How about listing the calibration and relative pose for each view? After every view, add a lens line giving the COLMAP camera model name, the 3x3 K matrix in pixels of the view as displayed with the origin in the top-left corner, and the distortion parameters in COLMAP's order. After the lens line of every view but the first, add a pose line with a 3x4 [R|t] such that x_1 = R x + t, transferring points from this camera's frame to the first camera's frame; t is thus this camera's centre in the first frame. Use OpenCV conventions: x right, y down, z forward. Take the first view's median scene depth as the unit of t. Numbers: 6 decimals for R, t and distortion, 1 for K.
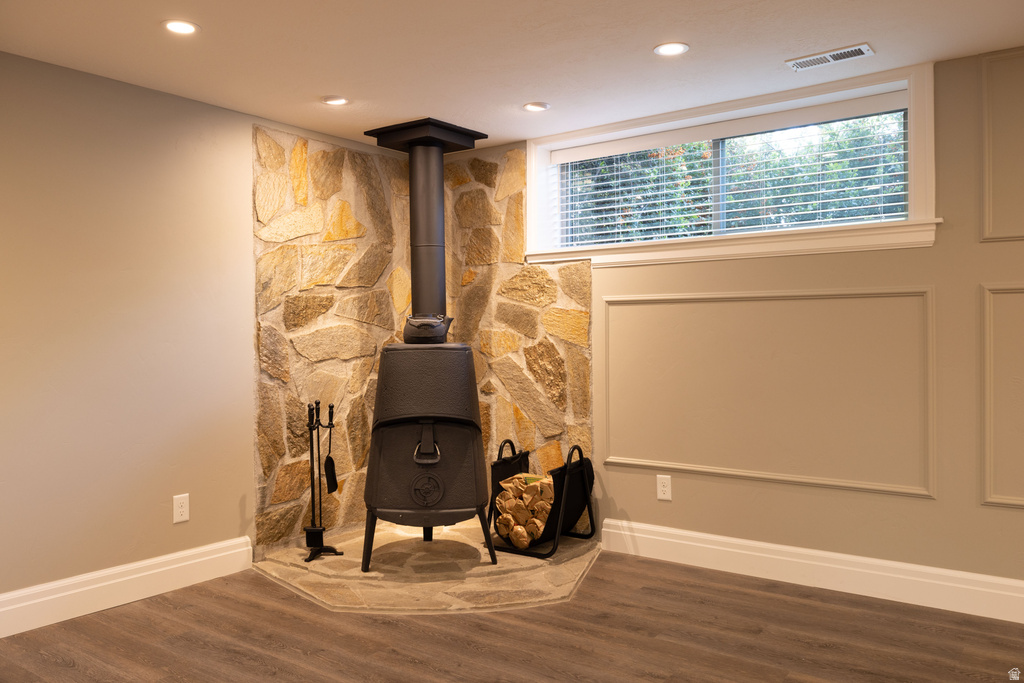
lens RADIAL K [[809.5, 0, 510.3], [0, 809.5, 338.1], [0, 0, 1]] dist [0.008926, 0.002979]
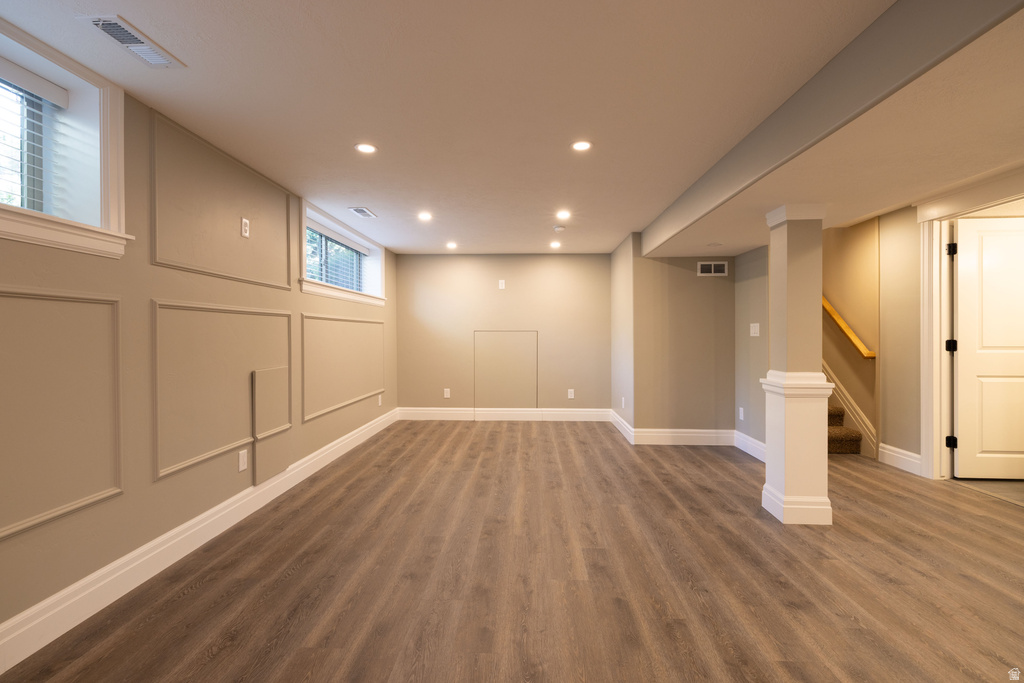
lens RADIAL K [[461.3, 0, 504.6], [0, 461.3, 339.8], [0, 0, 1]] dist [-0.001538, -0.000323]
pose [[-0.551738, -0.000097, 0.834017, -0.279407], [0.010406, 0.999921, 0.007001, -0.005662], [-0.833952, 0.012541, -0.551694, 0.948701]]
